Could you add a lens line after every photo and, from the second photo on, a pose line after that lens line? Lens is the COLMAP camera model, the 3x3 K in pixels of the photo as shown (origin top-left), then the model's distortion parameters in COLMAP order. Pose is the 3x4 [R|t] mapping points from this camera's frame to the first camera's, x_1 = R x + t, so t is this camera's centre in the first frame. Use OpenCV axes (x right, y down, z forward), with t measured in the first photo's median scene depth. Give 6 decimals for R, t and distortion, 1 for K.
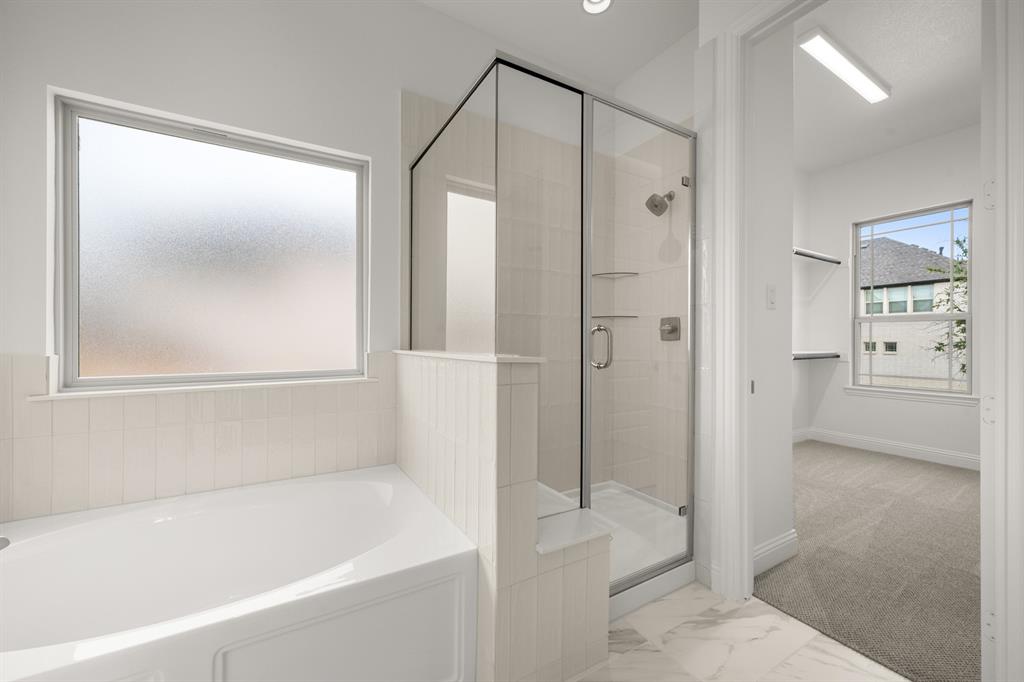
lens RADIAL K [[398.9, 0, 511.4], [0, 398.9, 341.0], [0, 0, 1]] dist [0.000053, 0.000474]
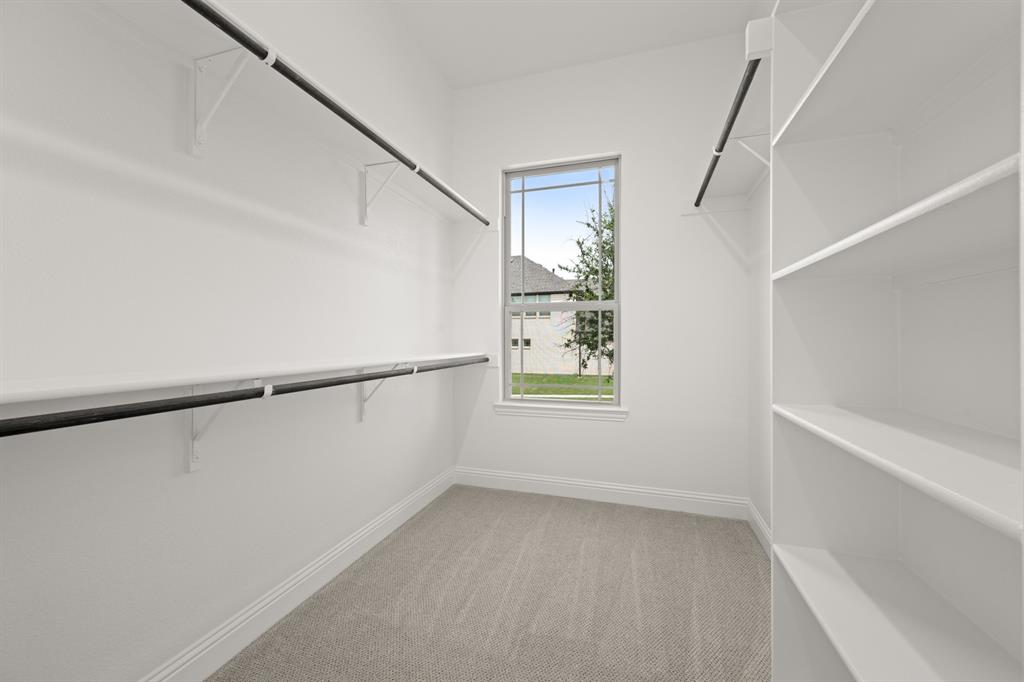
lens RADIAL K [[398.9, 0, 511.4], [0, 398.9, 341.0], [0, 0, 1]] dist [0.000053, 0.000474]
pose [[0.748310, -0.007335, 0.663309, 0.395683], [0.003774, 0.999970, 0.006799, 0.001415], [-0.663339, -0.002584, 0.748315, 0.458369]]
